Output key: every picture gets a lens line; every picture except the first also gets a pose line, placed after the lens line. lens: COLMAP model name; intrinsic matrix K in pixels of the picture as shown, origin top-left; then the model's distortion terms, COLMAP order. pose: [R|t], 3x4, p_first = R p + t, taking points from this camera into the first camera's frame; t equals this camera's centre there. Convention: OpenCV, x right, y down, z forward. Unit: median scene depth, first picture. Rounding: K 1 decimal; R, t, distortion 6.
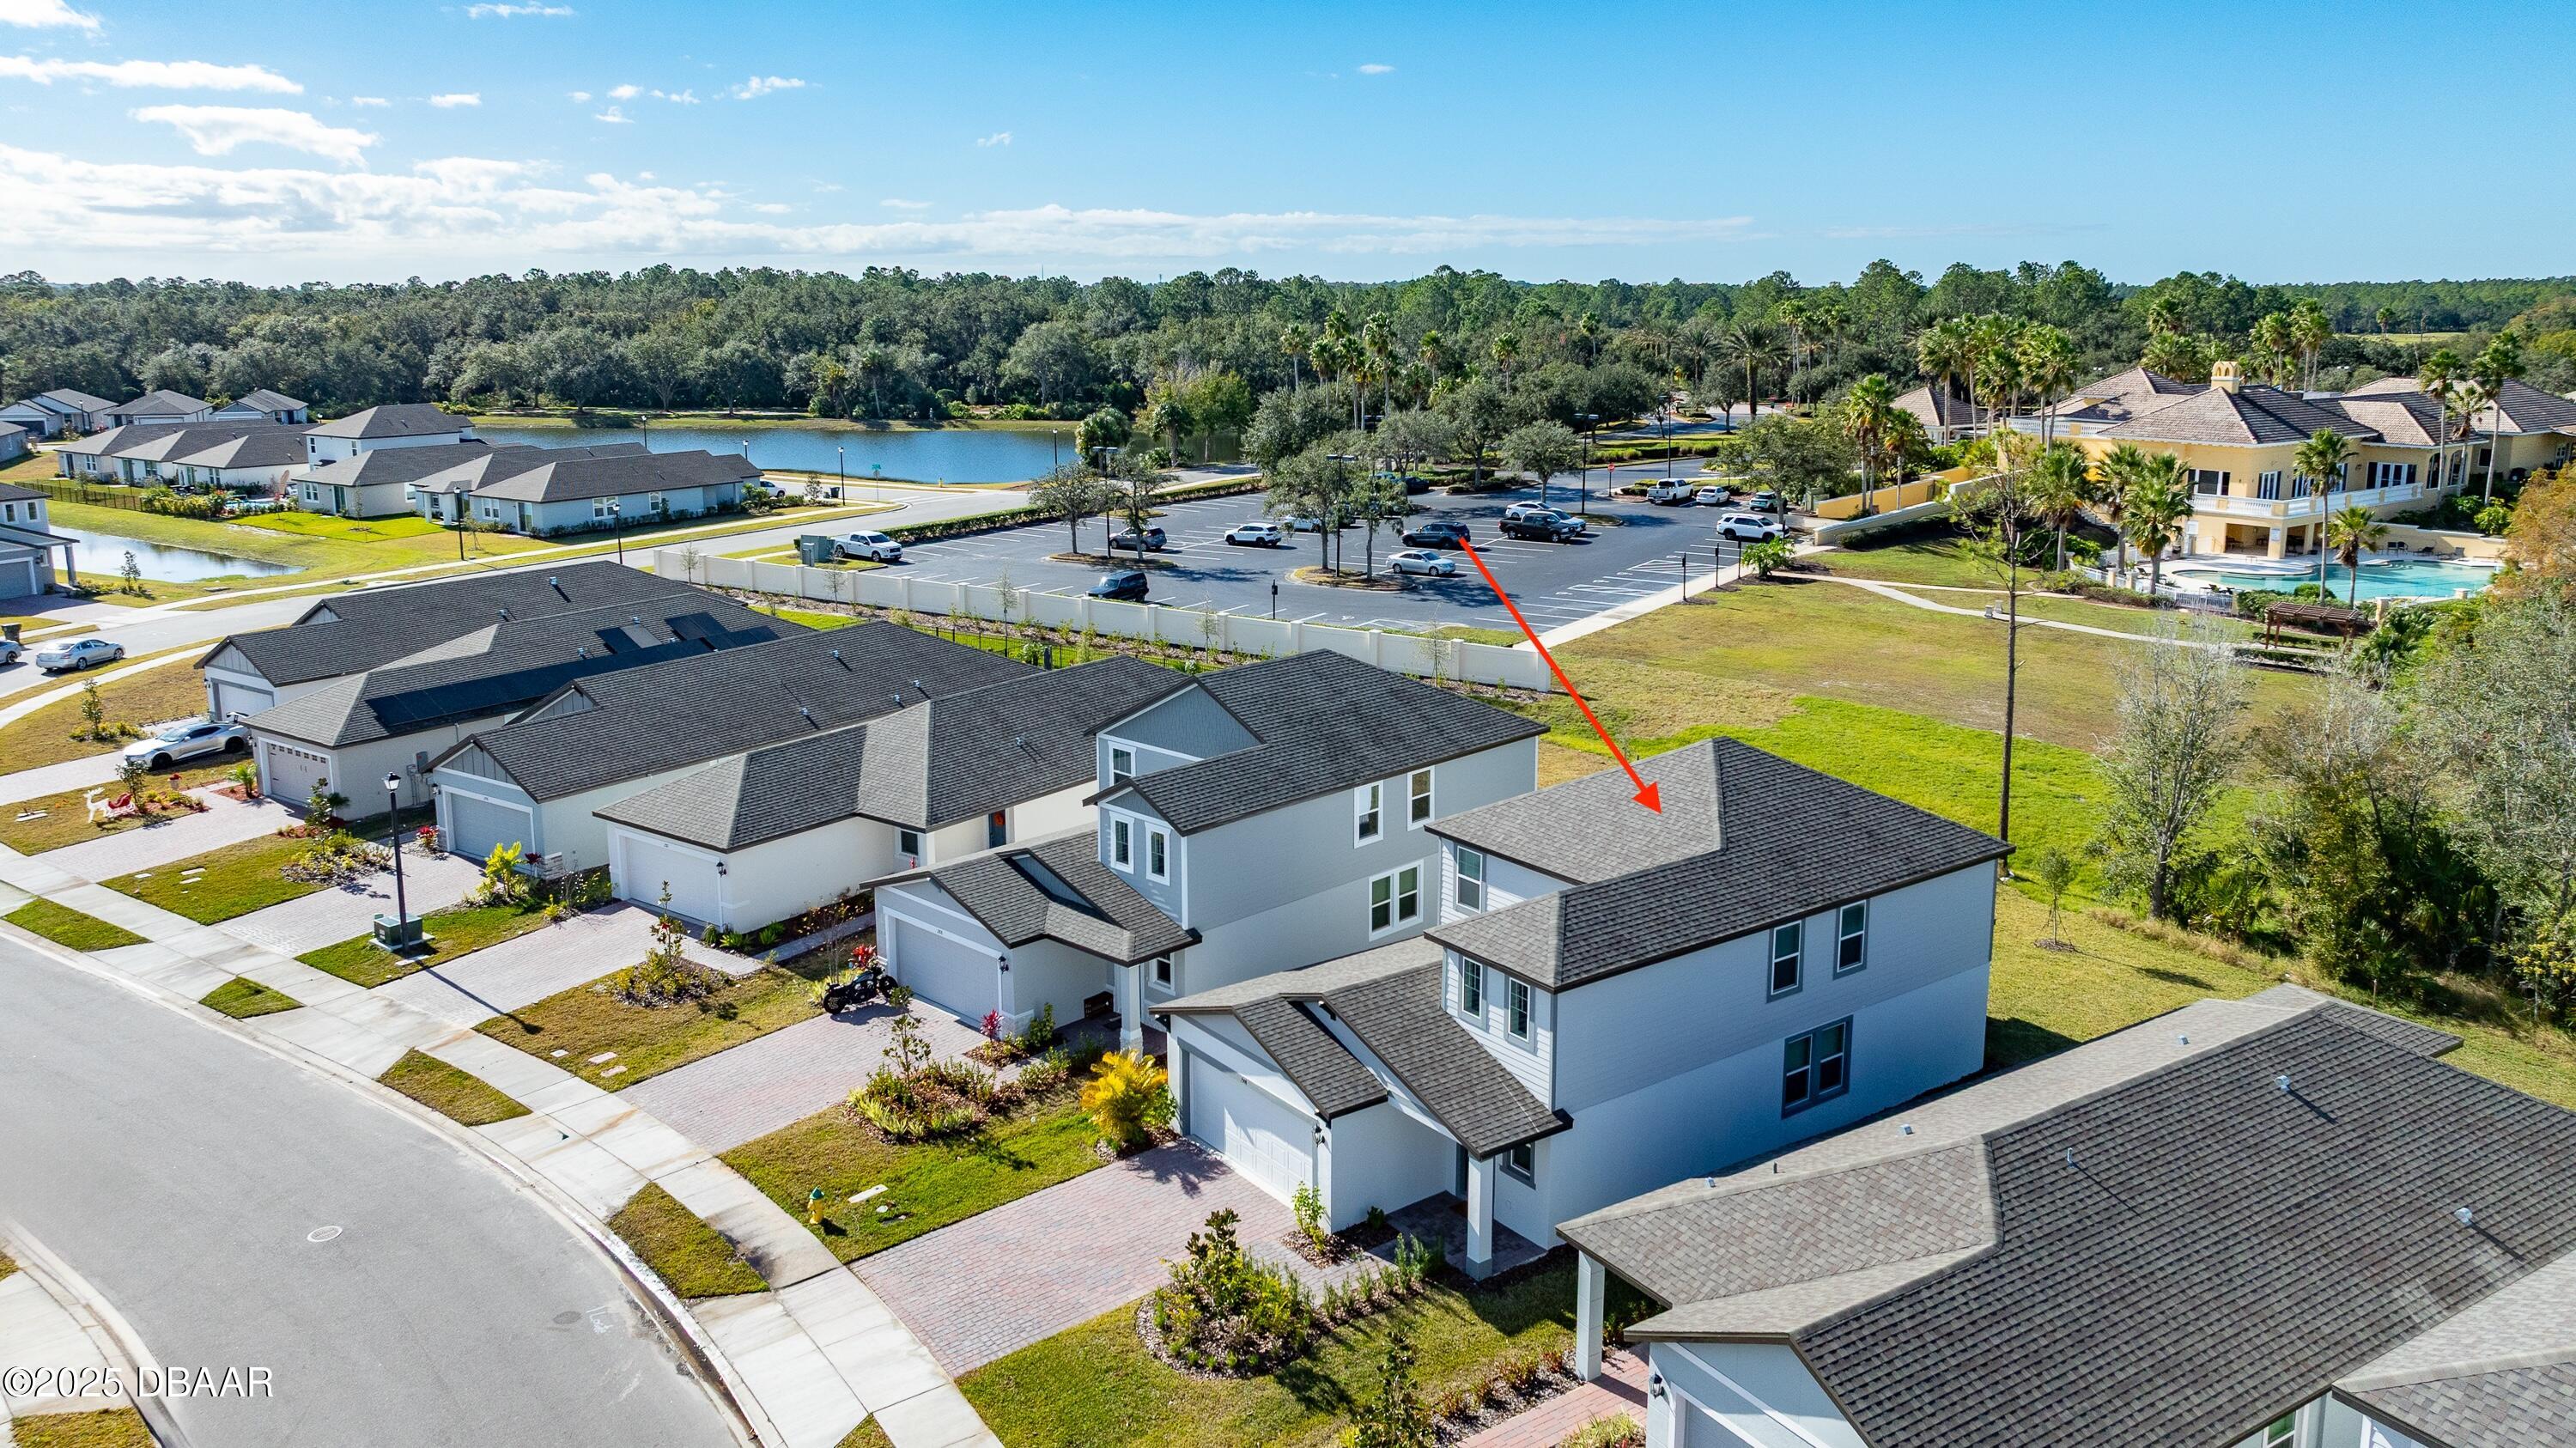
lens RADIAL K [[1791.0, 0, 1279.2], [0, 1791.0, 720.0], [0, 0, 1]] dist [-0.027140, 0.049753]
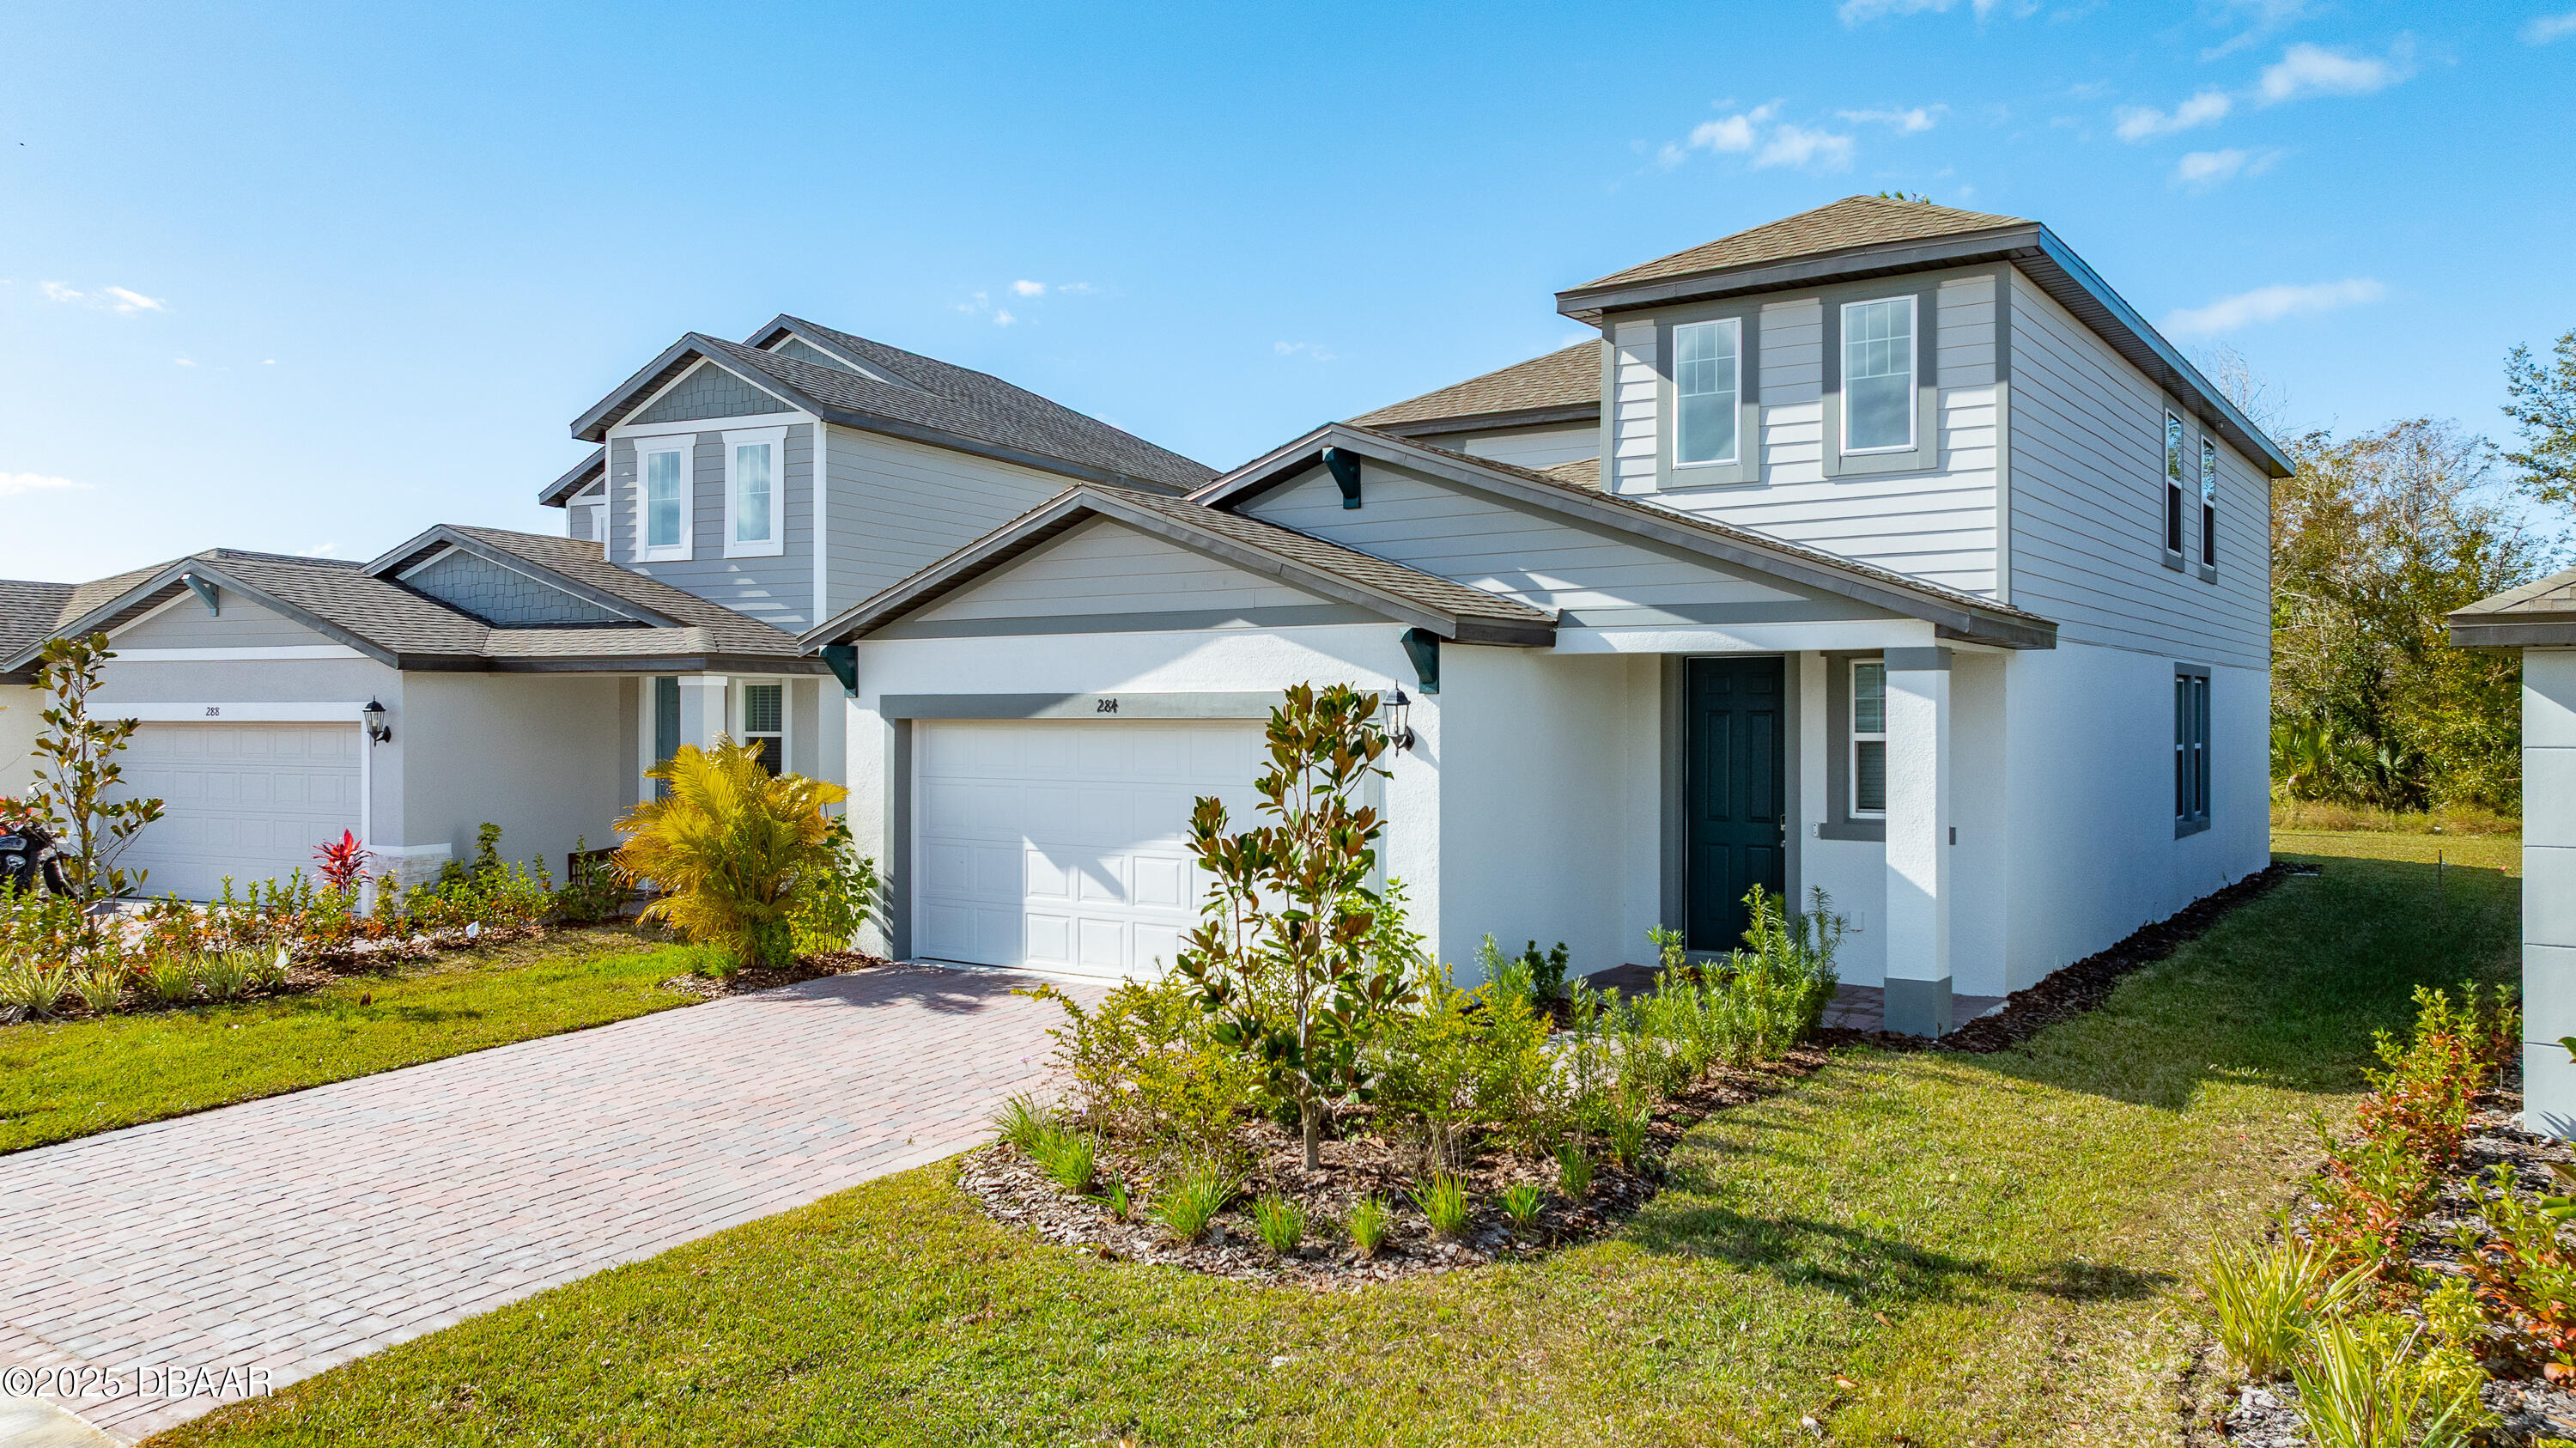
lens RADIAL K [[1791.0, 0, 1279.2], [0, 1791.0, 720.0], [0, 0, 1]] dist [-0.027140, 0.049753]
pose [[0.940126, 0.003963, 0.340803, -0.096680], [0.075638, 0.972572, -0.219960, 0.245277], [-0.332327, 0.232568, 0.914041, 0.541093]]
